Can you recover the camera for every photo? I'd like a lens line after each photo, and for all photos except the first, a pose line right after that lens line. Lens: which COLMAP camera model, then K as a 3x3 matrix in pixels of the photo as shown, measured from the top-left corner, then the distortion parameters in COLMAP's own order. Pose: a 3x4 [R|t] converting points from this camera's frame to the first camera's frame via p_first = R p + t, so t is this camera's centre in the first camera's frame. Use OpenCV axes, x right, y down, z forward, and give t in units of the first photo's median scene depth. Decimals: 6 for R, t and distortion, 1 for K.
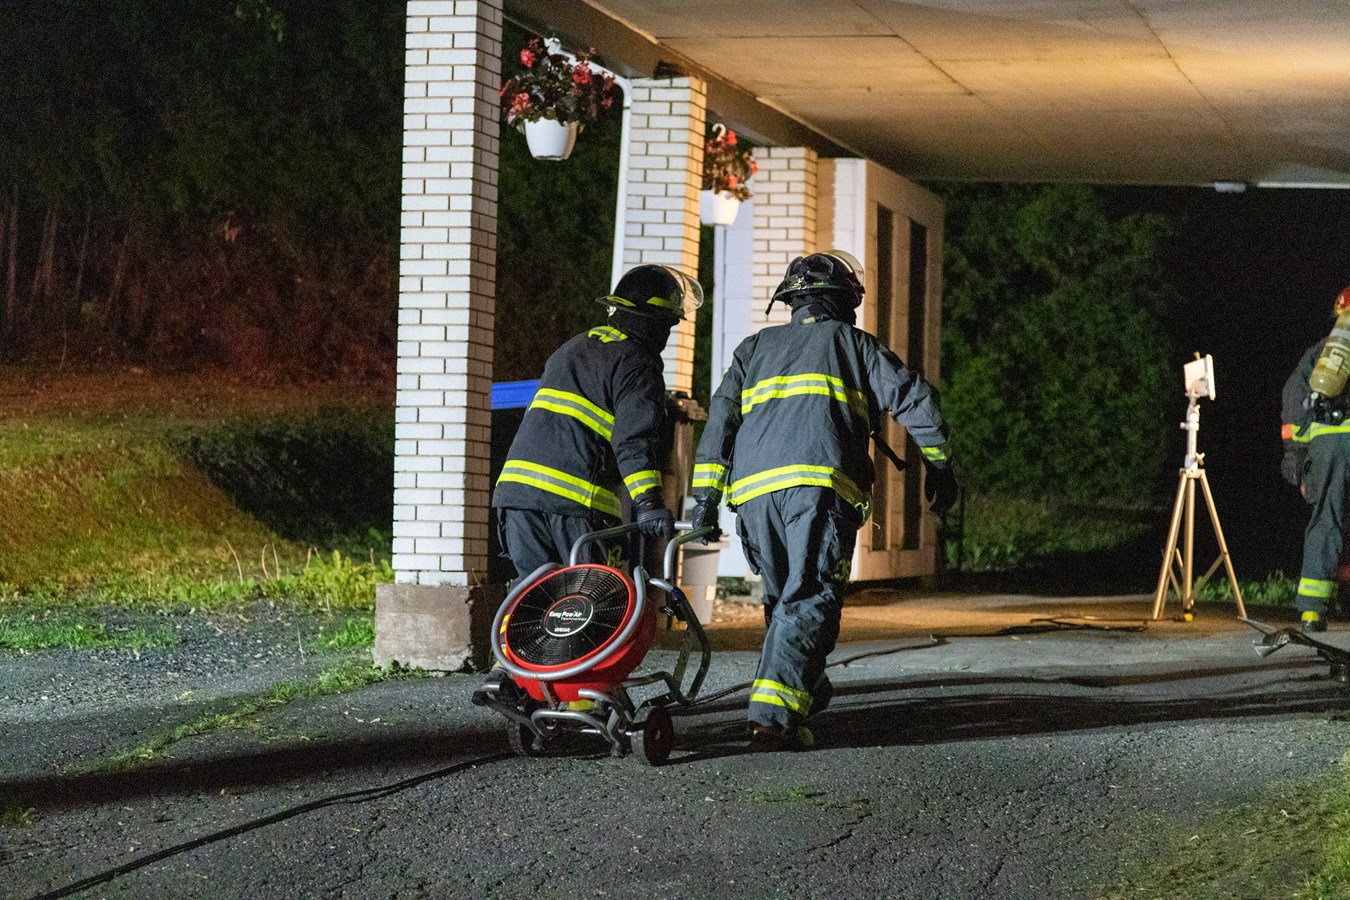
lens RADIAL K [[3926.0, 0, 697.2], [0, 3926.0, 445.0], [0, 0, 1]] dist [-0.003849, 0.231298]
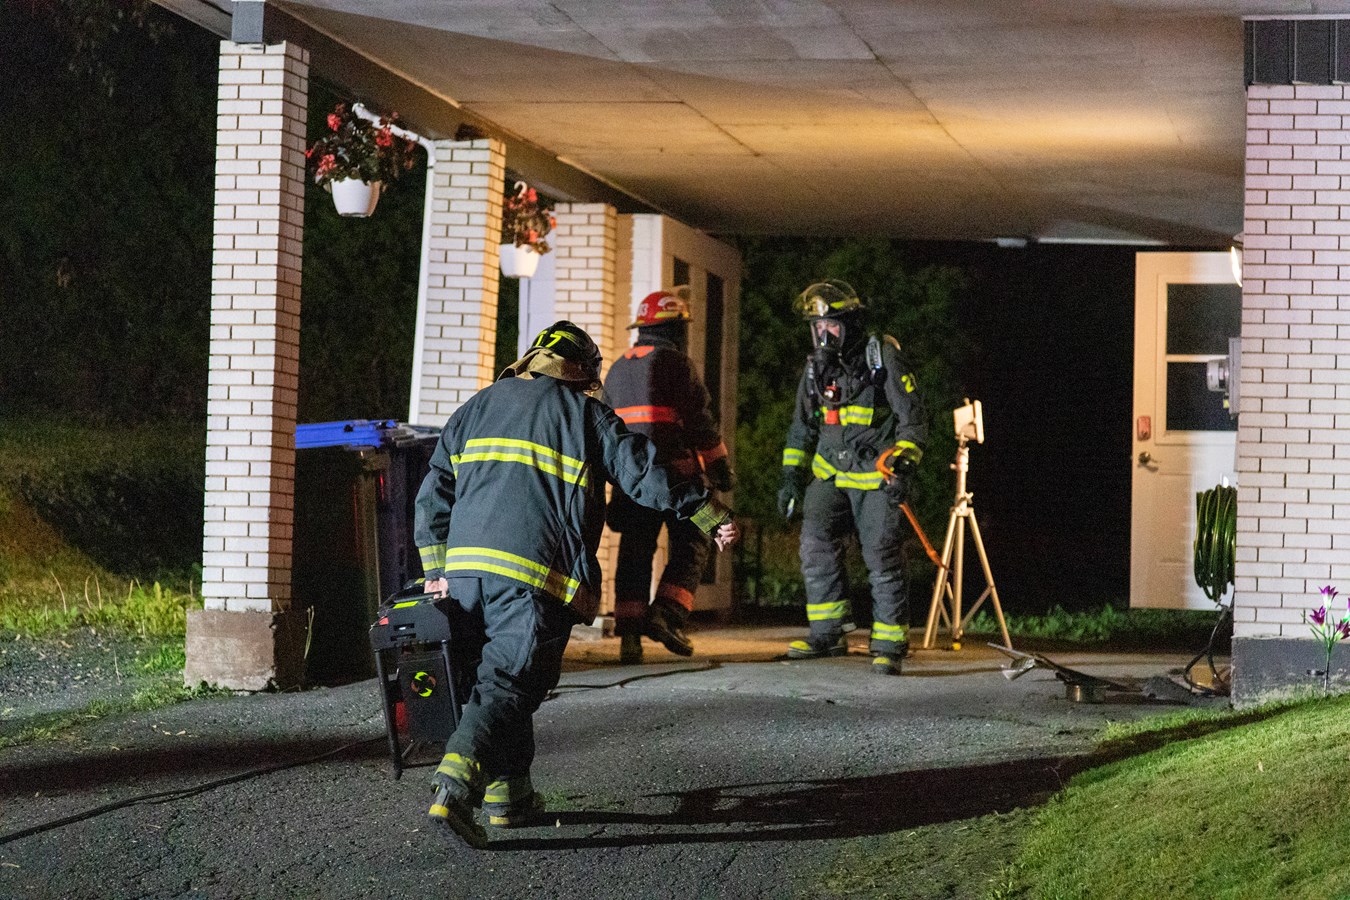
lens RADIAL K [[3926.0, 0, 697.2], [0, 3926.0, 445.0], [0, 0, 1]] dist [-0.003849, 0.231298]
pose [[0.999218, 0.004187, 0.039320, 0.012895], [-0.003750, 0.999931, -0.011175, 0.001307], [-0.039364, 0.011019, 0.999164, -0.068668]]
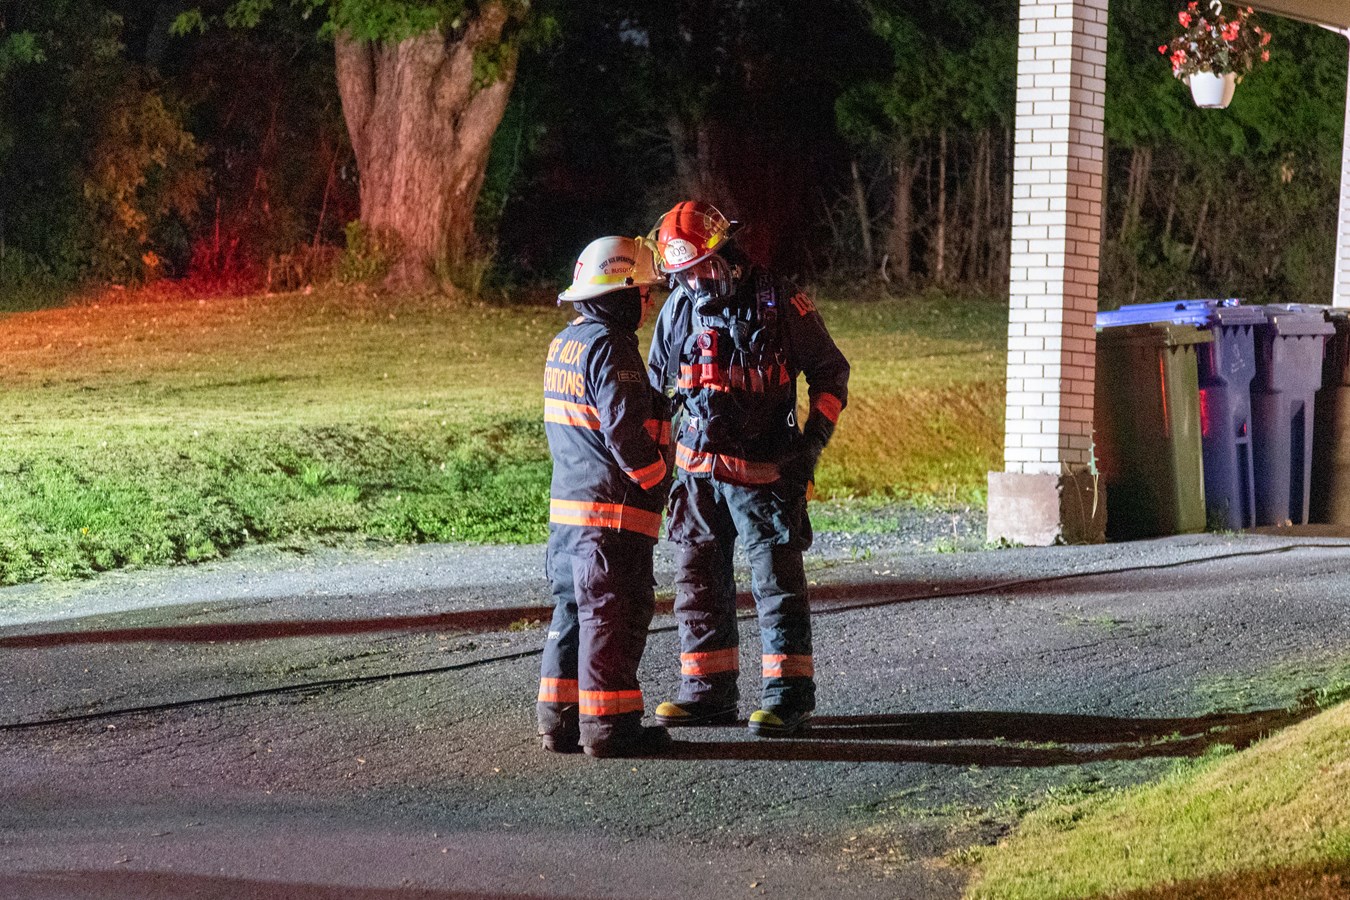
lens RADIAL K [[4517.3, 0, 725.9], [0, 4517.3, 448.7], [0, 0, 1]] dist [-0.068396, 1.206621]
pose [[0.933318, 0.002182, -0.359044, 0.273316], [0.000254, 0.999977, 0.006740, 0.015594], [0.359050, -0.006382, 0.933296, -0.245435]]
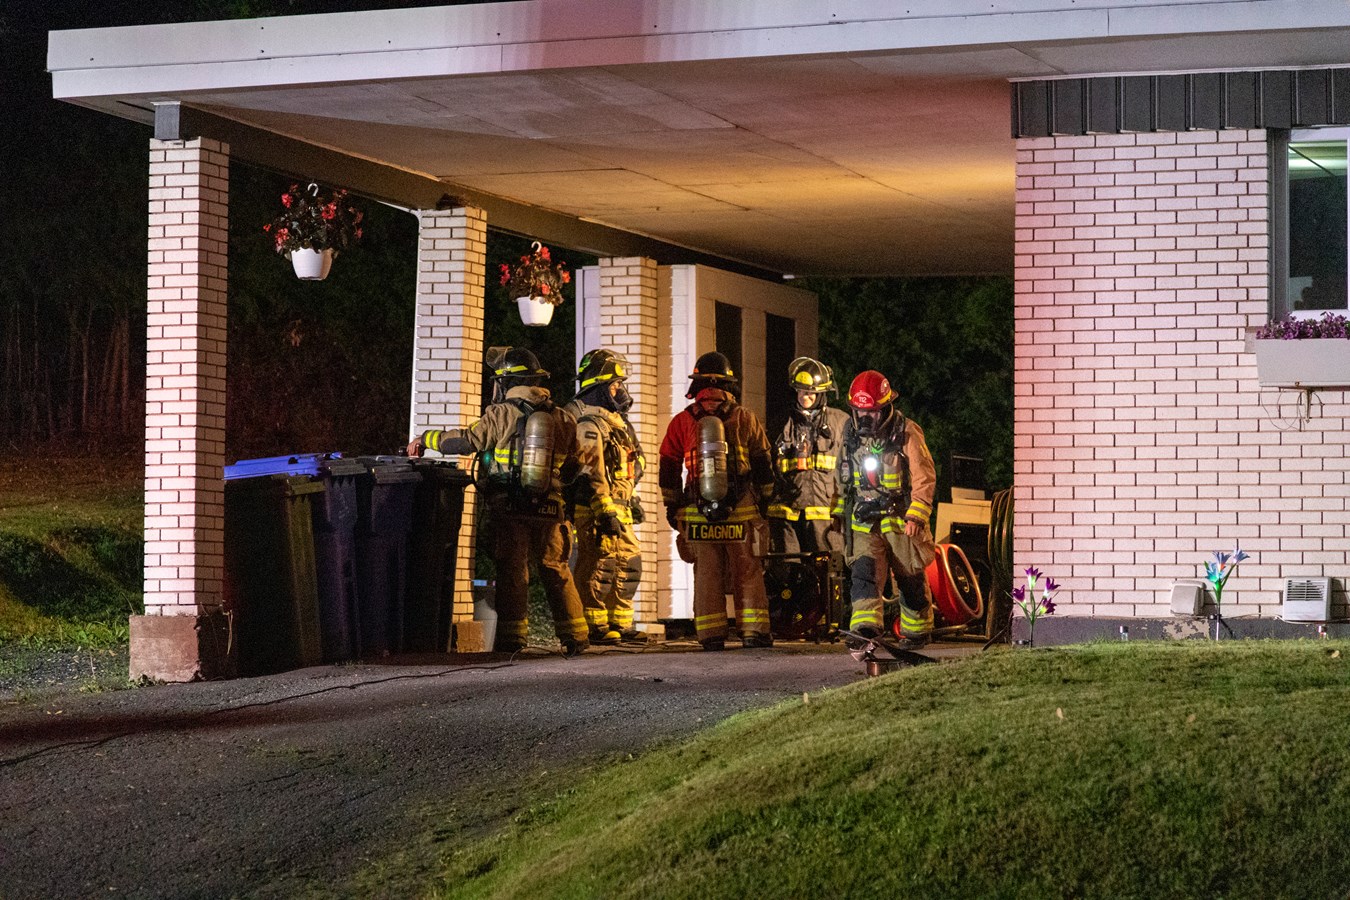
lens RADIAL K [[3926.0, 0, 697.2], [0, 3926.0, 445.0], [0, 0, 1]] dist [-0.003849, 0.231298]
pose [[0.993645, -0.027094, -0.109251, 0.201457], [0.024653, 0.999417, -0.023628, 0.011776], [0.109828, 0.020785, 0.993733, -0.214301]]
